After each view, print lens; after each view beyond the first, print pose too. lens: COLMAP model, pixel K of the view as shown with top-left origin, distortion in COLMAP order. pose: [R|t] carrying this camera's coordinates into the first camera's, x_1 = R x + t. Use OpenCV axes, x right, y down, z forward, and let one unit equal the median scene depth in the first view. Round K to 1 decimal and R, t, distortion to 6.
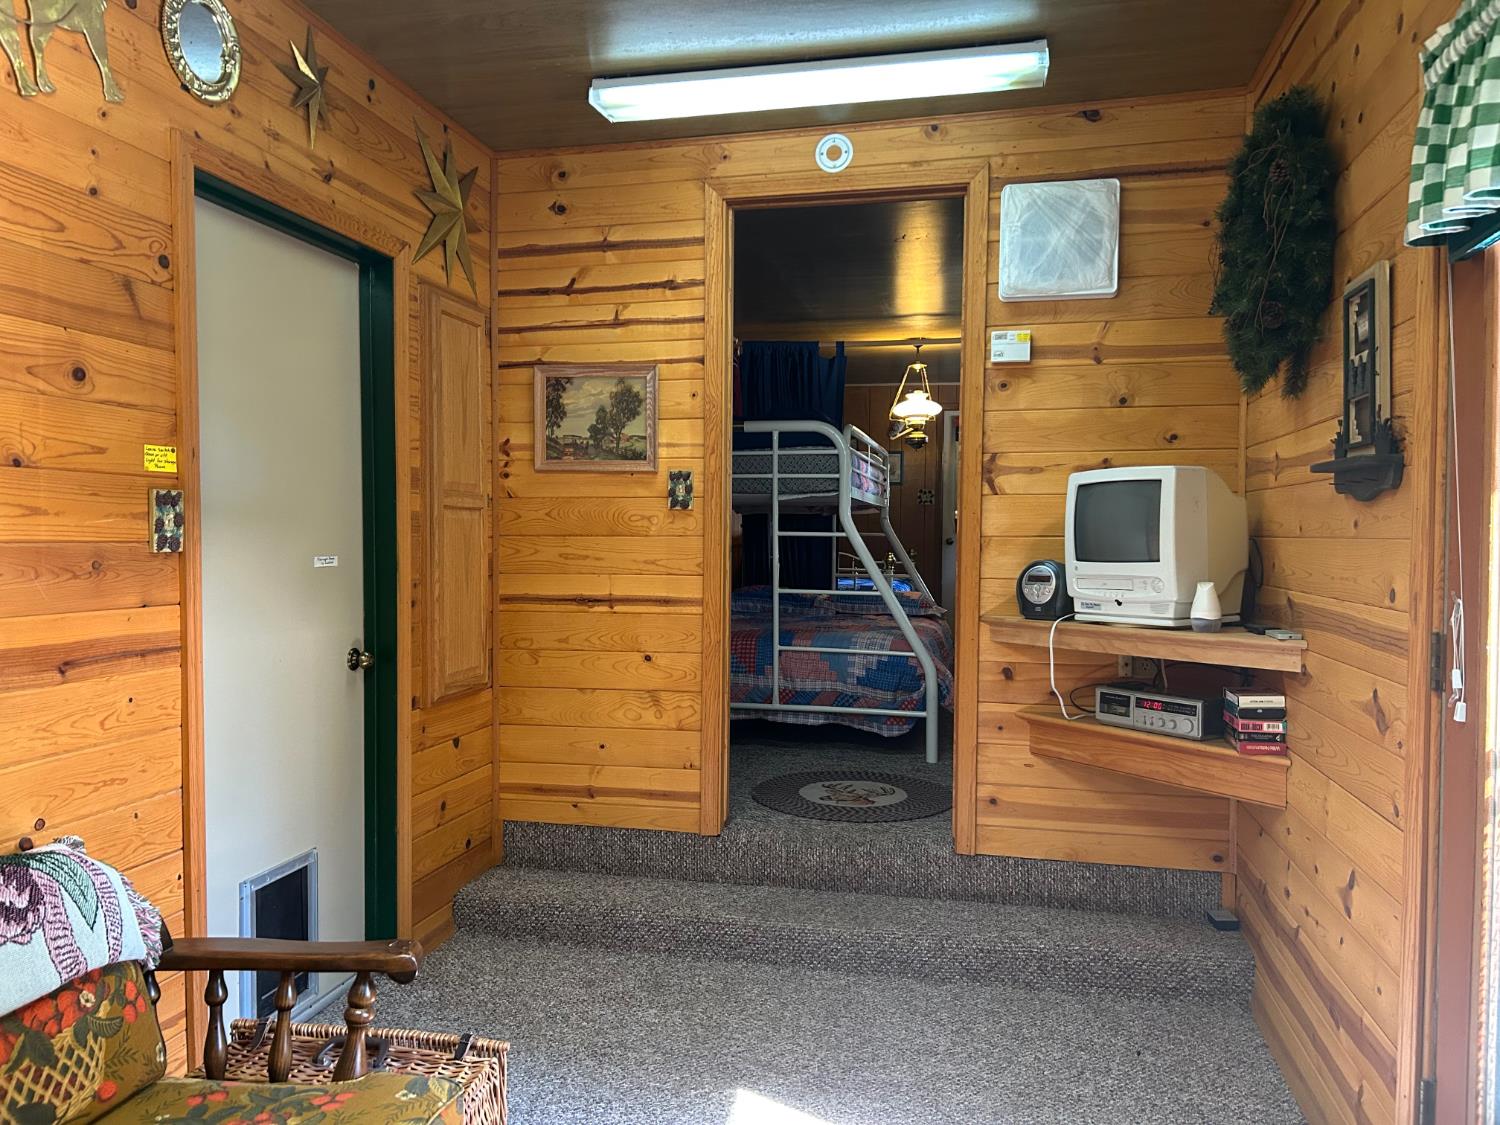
lens RADIAL K [[1124.0, 0, 750.1], [0, 1124.0, 565.1], [0, 0, 1]] dist [0.055125, -0.065923]
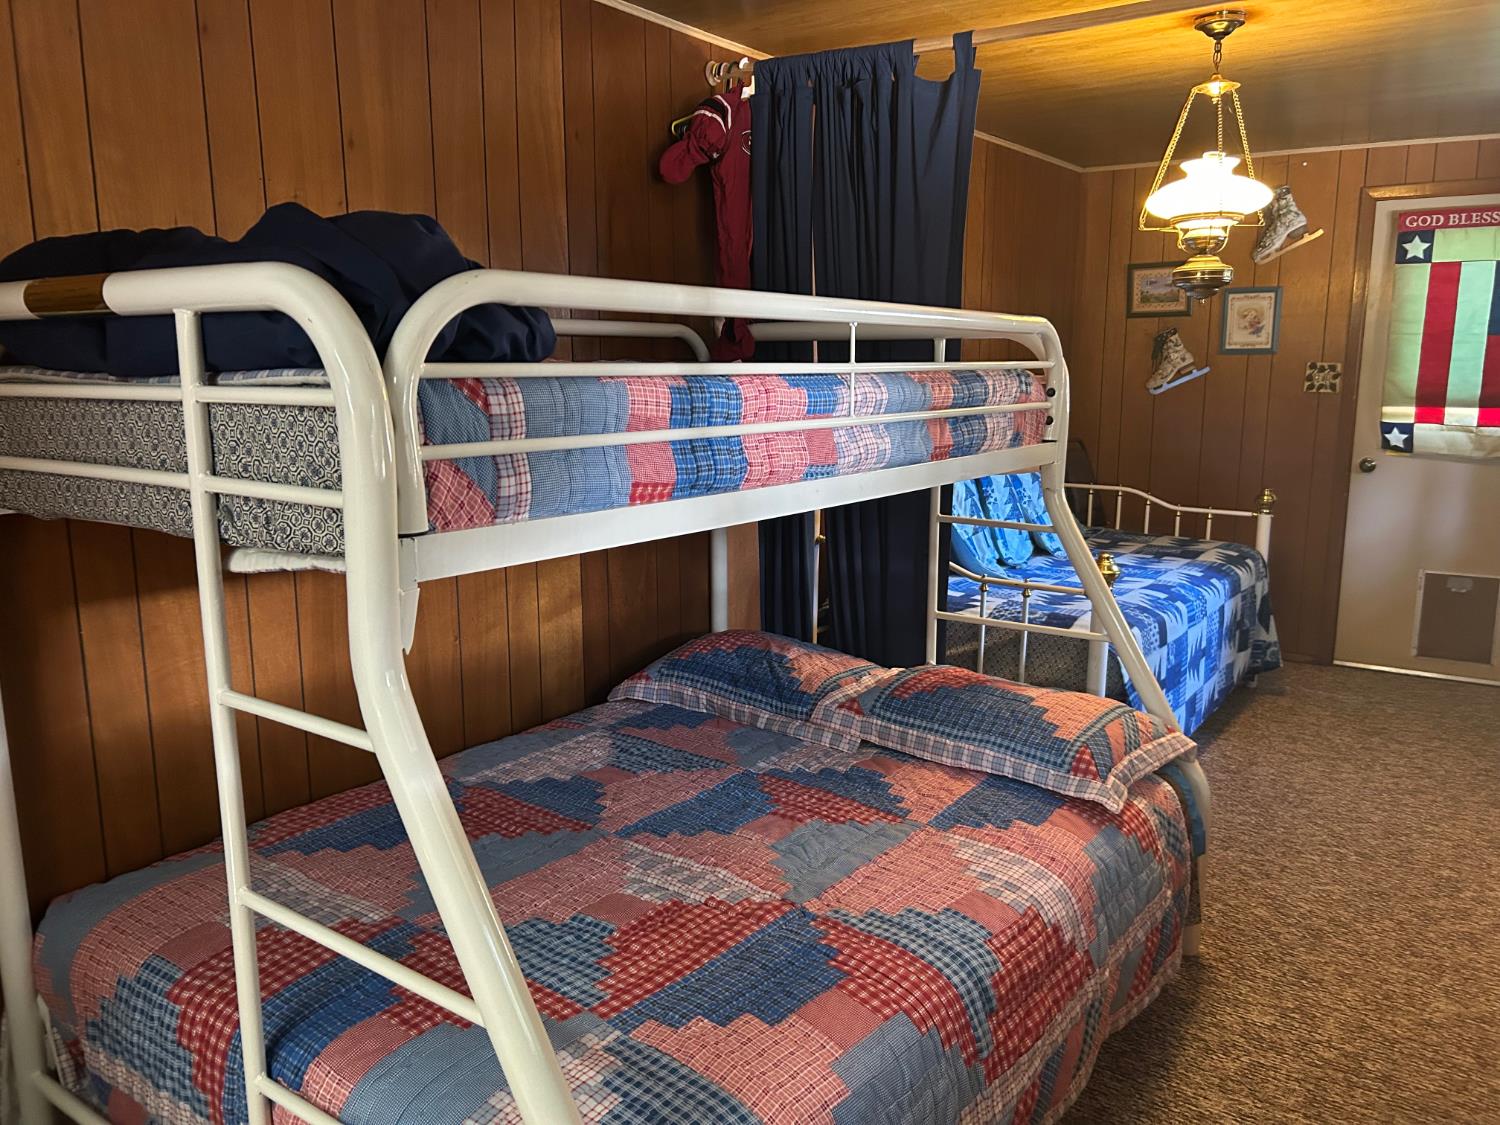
lens RADIAL K [[1124.0, 0, 750.1], [0, 1124.0, 565.1], [0, 0, 1]] dist [0.055125, -0.065923]
pose [[0.917863, 0.064958, -0.391547, 0.246987], [-0.006108, 0.988711, 0.149709, -0.101232], [0.396851, -0.135021, 0.907898, 0.810383]]
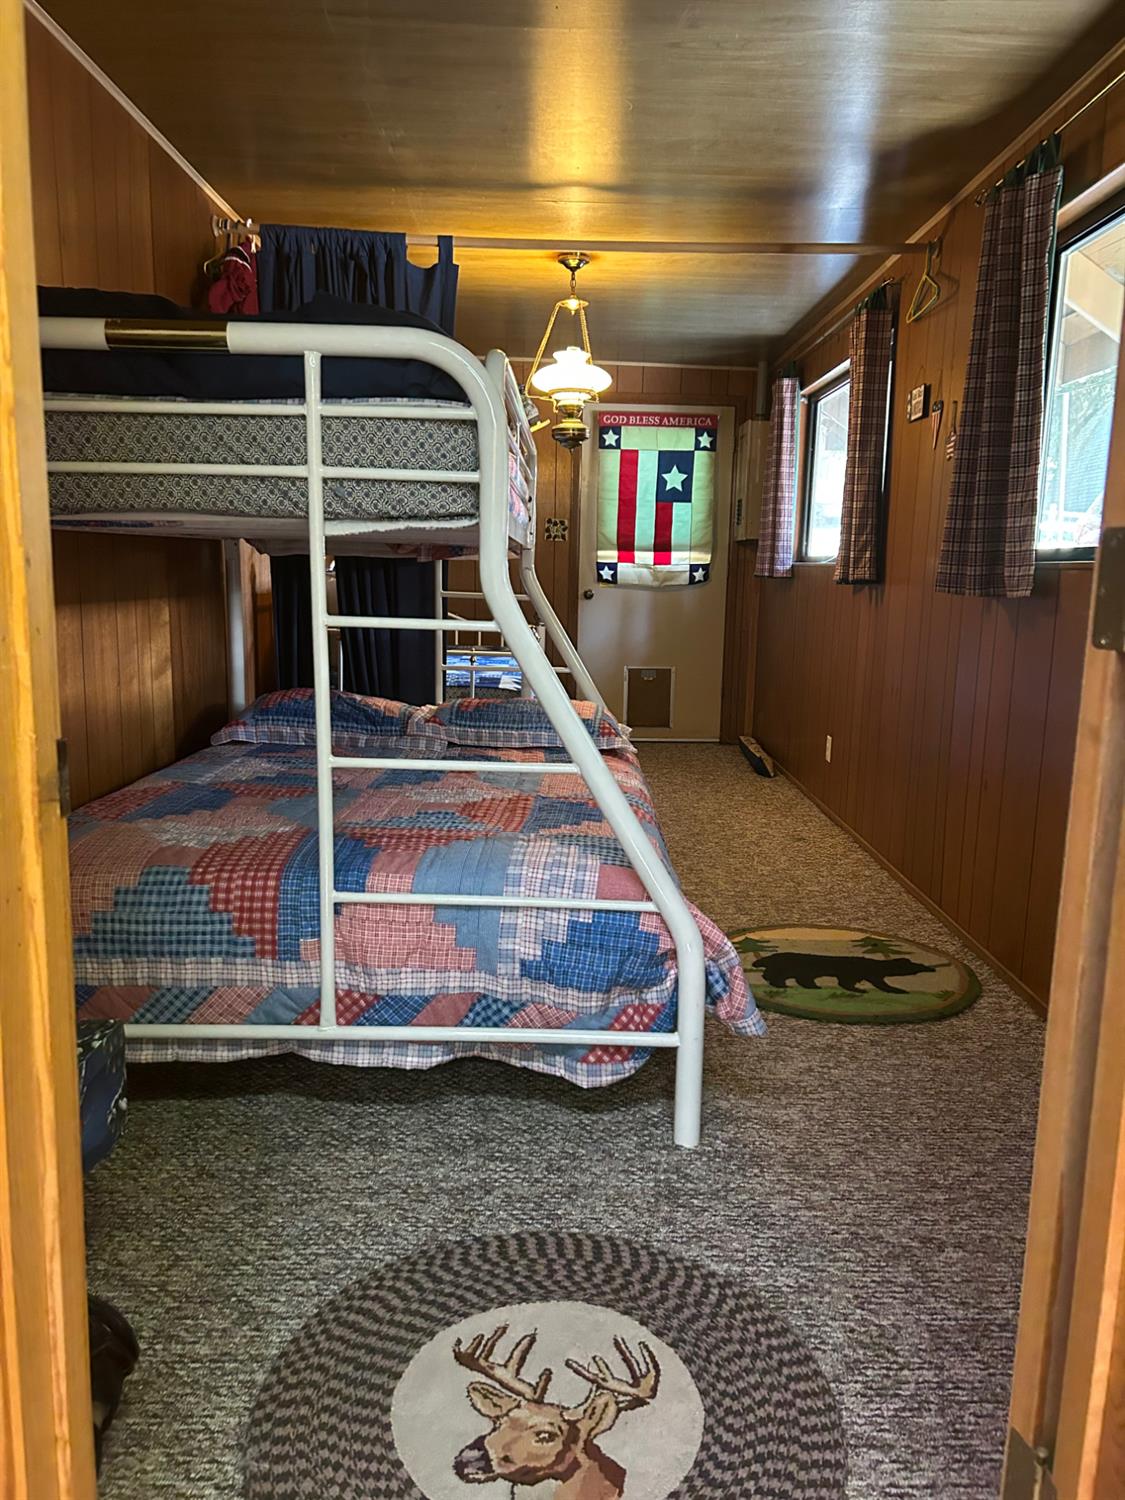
lens RADIAL K [[1124.0, 0, 556.6], [0, 1124.0, 752.5], [0, 0, 1]] dist [0.055125, -0.065923]
pose [[0.978955, -0.020454, 0.203048, 0.023032], [-0.007783, 0.990498, 0.137304, -0.037267], [-0.203927, -0.135995, 0.969494, 0.588985]]
